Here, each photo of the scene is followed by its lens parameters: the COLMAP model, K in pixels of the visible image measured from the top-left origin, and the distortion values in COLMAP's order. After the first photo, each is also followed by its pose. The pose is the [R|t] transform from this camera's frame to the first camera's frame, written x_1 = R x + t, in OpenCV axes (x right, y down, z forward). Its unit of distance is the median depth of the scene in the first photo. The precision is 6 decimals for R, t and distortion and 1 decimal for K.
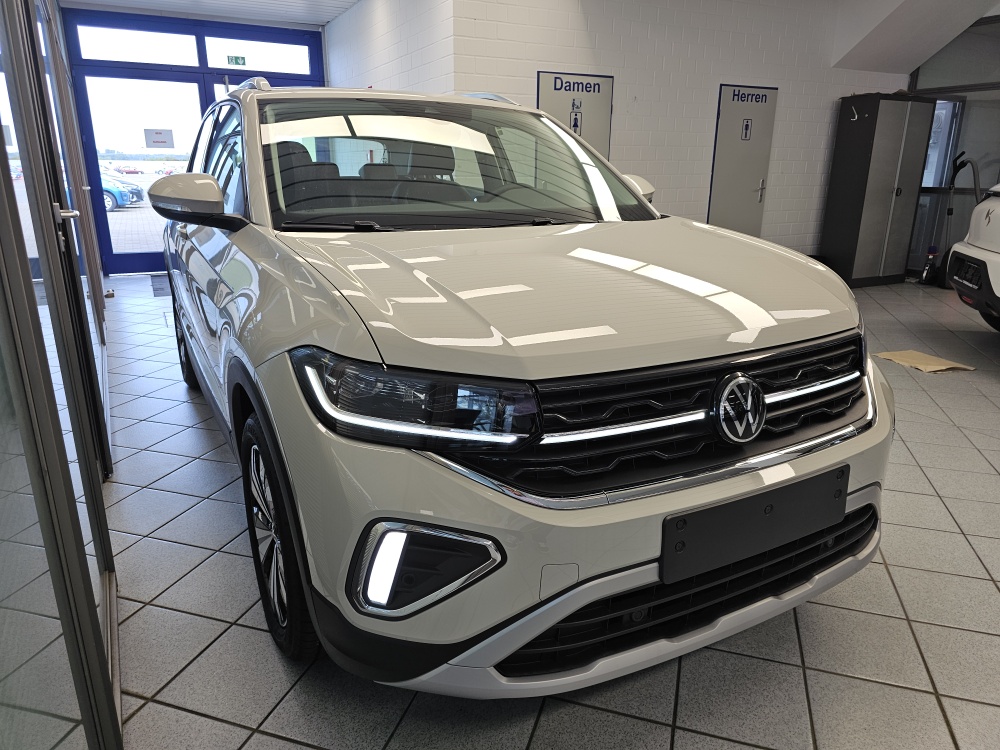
lens RADIAL K [[664.8, 0, 503.6], [0, 664.8, 376.0], [0, 0, 1]] dist [0.067640, -0.054383]
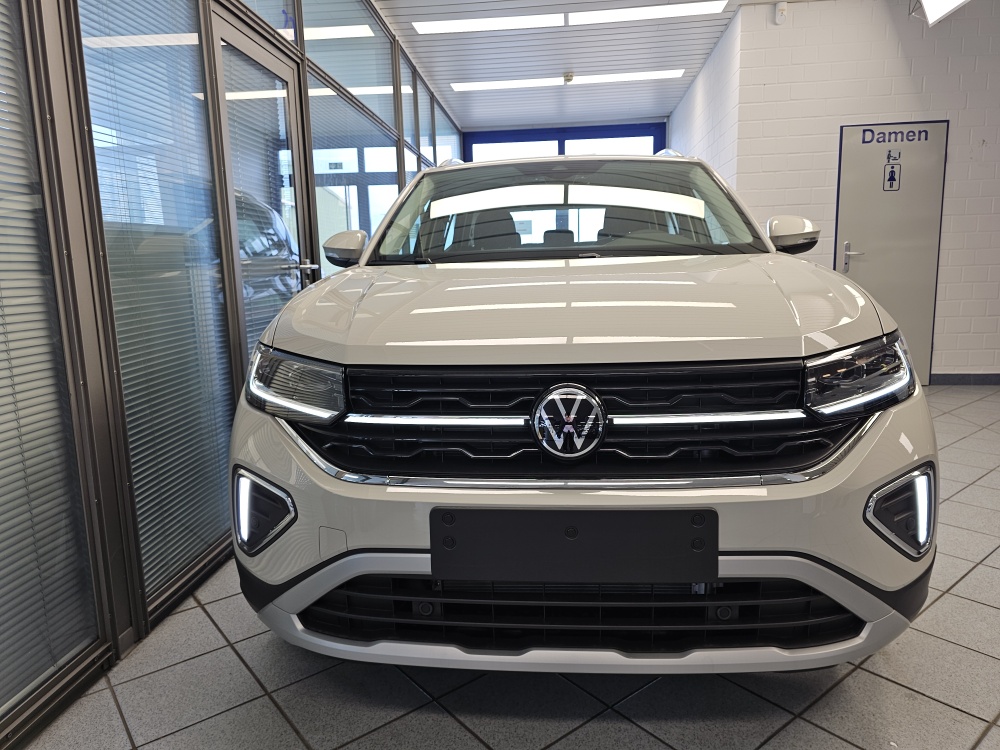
lens RADIAL K [[671.4, 0, 500.4], [0, 671.4, 368.6], [0, 0, 1]] dist [0.040135, -0.032626]
pose [[0.841780, 0.058162, -0.536679, 0.171623], [-0.127400, 0.987500, -0.092808, 0.016584], [0.524572, 0.146497, 0.838667, 0.031530]]
